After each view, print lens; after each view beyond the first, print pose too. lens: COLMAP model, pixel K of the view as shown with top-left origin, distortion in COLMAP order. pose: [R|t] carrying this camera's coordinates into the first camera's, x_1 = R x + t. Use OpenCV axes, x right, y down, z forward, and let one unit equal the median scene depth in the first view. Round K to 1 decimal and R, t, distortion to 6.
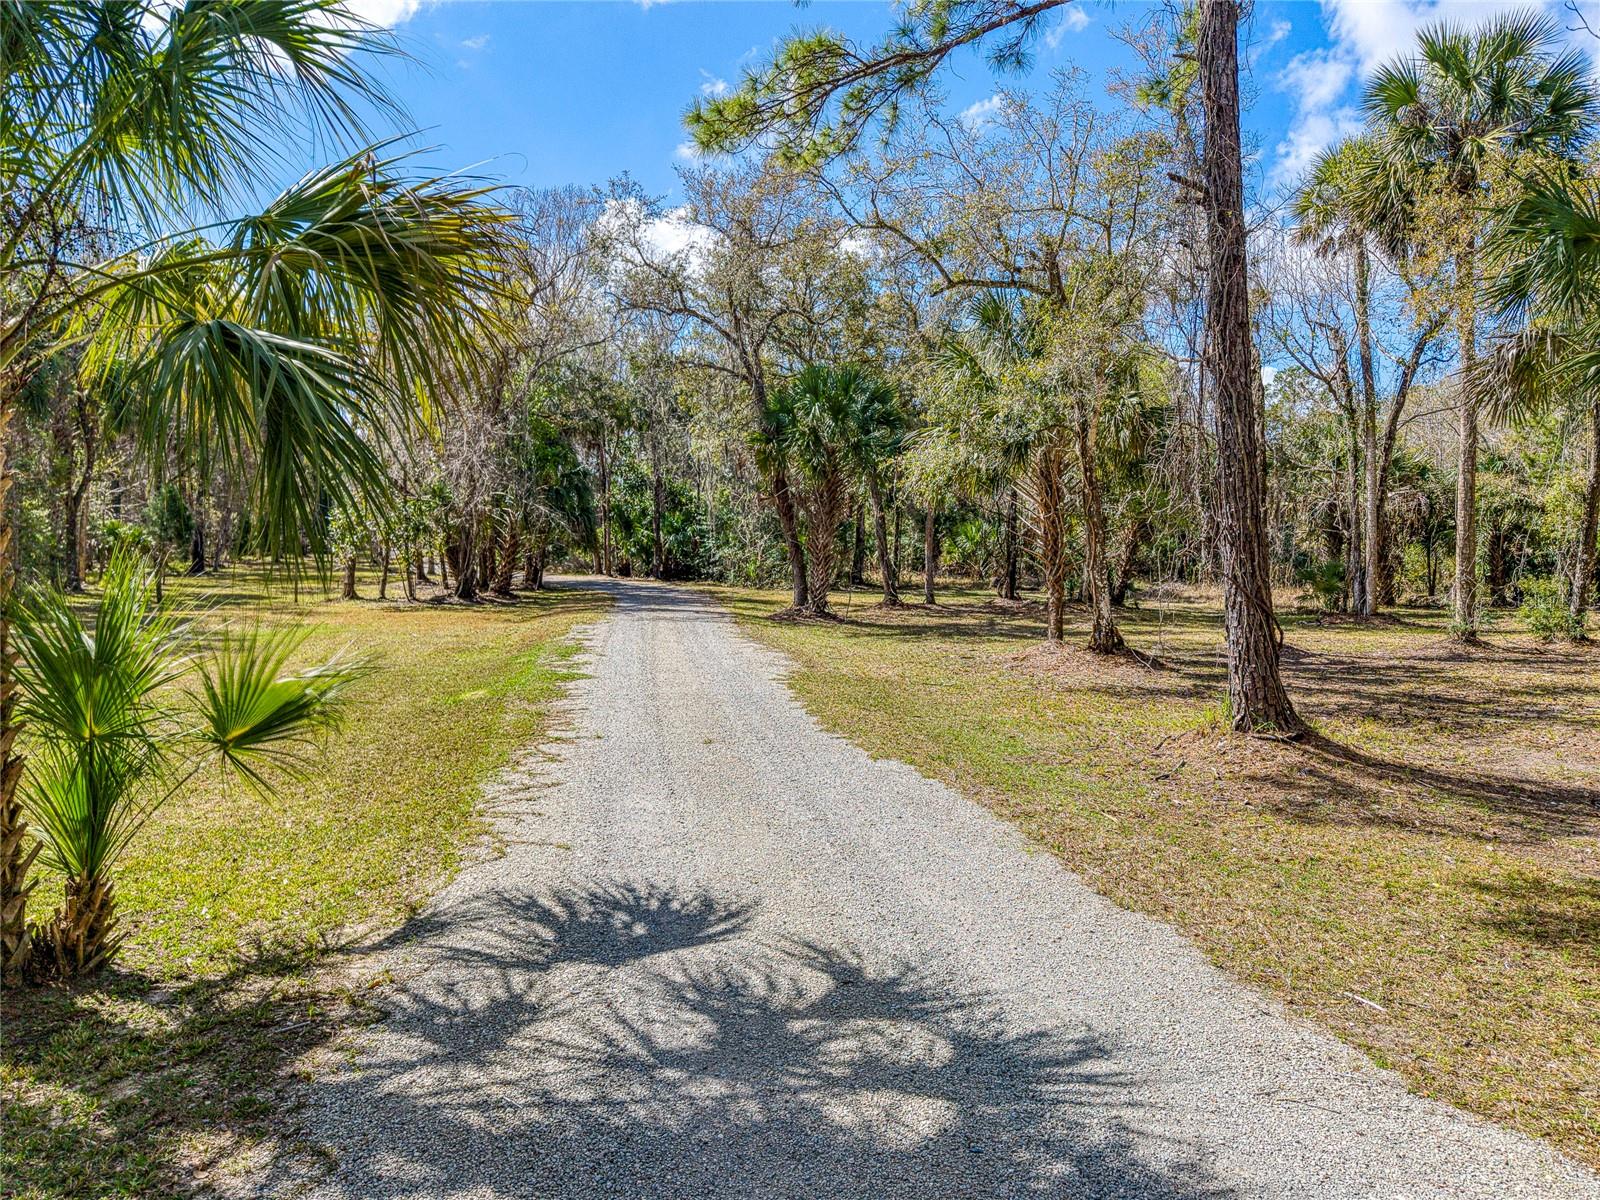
lens RADIAL K [[1088.2, 0, 800.0], [0, 1088.2, 600.0], [0, 0, 1]] dist [0.003814, -0.010830]
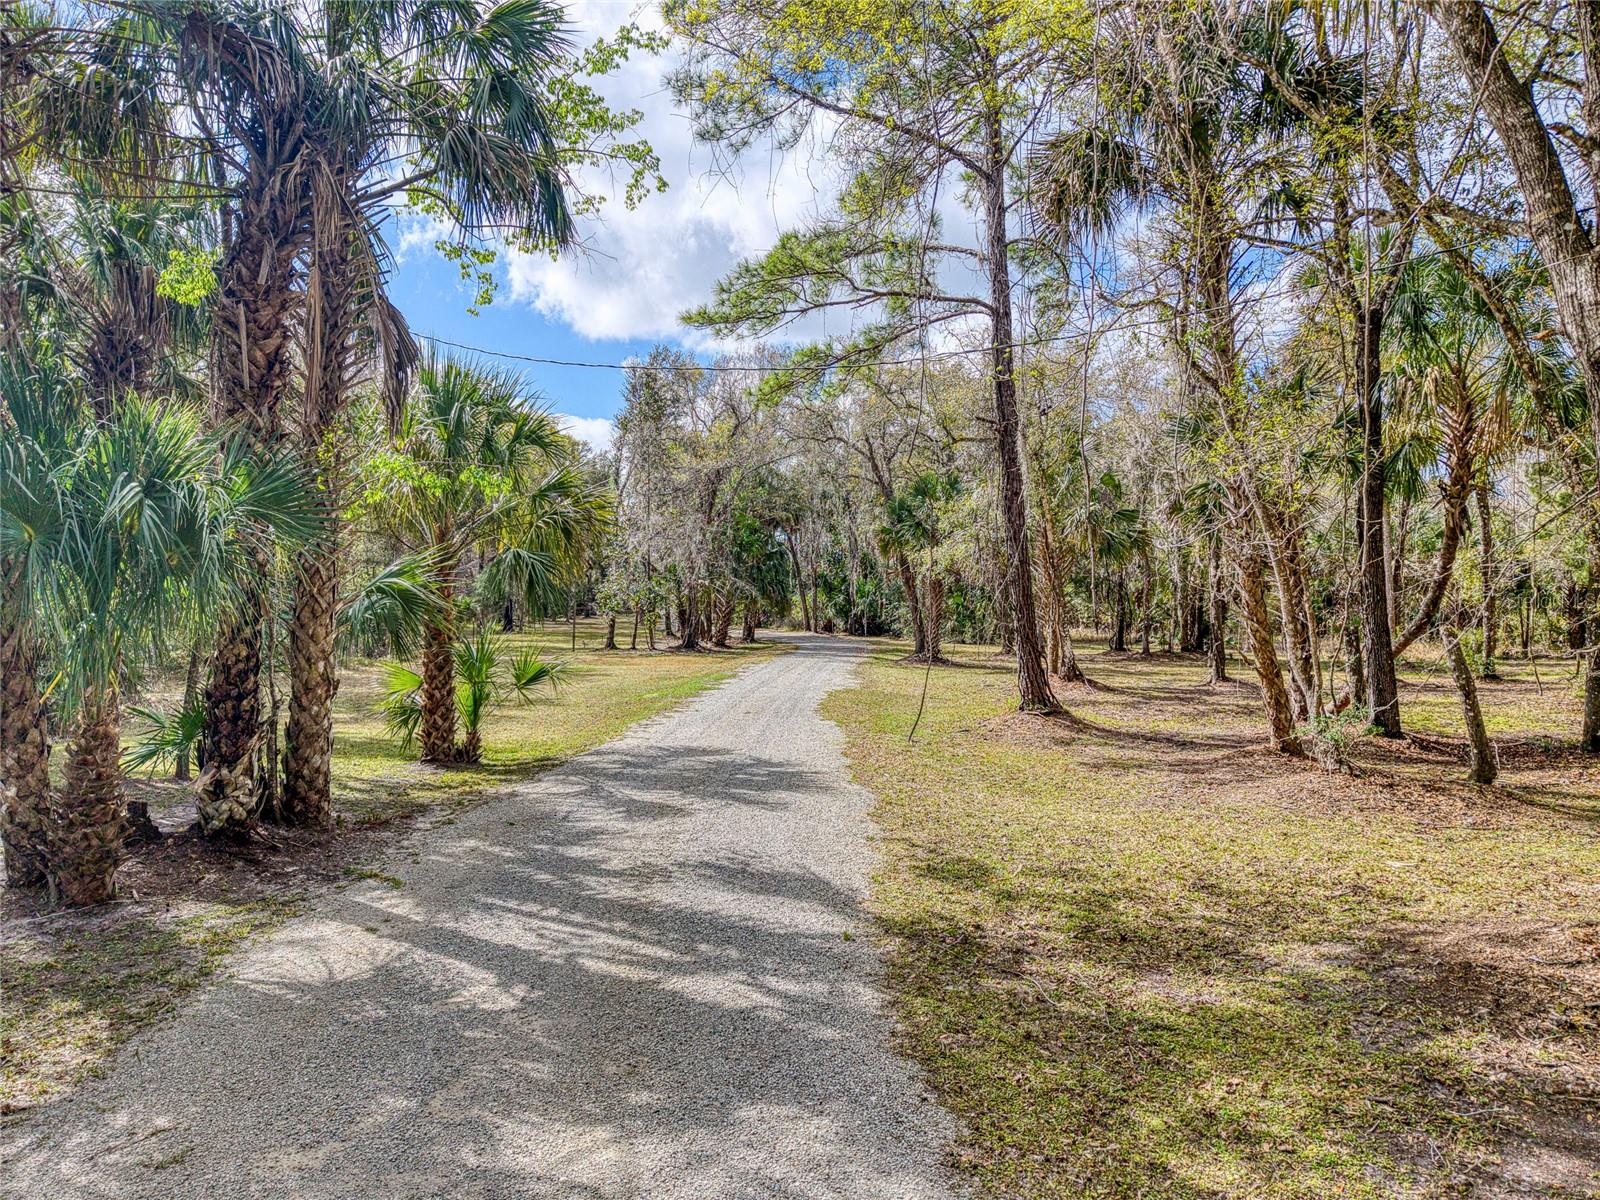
lens RADIAL K [[1088.2, 0, 800.0], [0, 1088.2, 600.0], [0, 0, 1]] dist [0.003814, -0.010830]
pose [[0.969775, -0.009166, -0.243828, 0.169212], [-0.004003, 0.998562, -0.053458, 0.010973], [0.243967, 0.052818, 0.968344, -0.303313]]
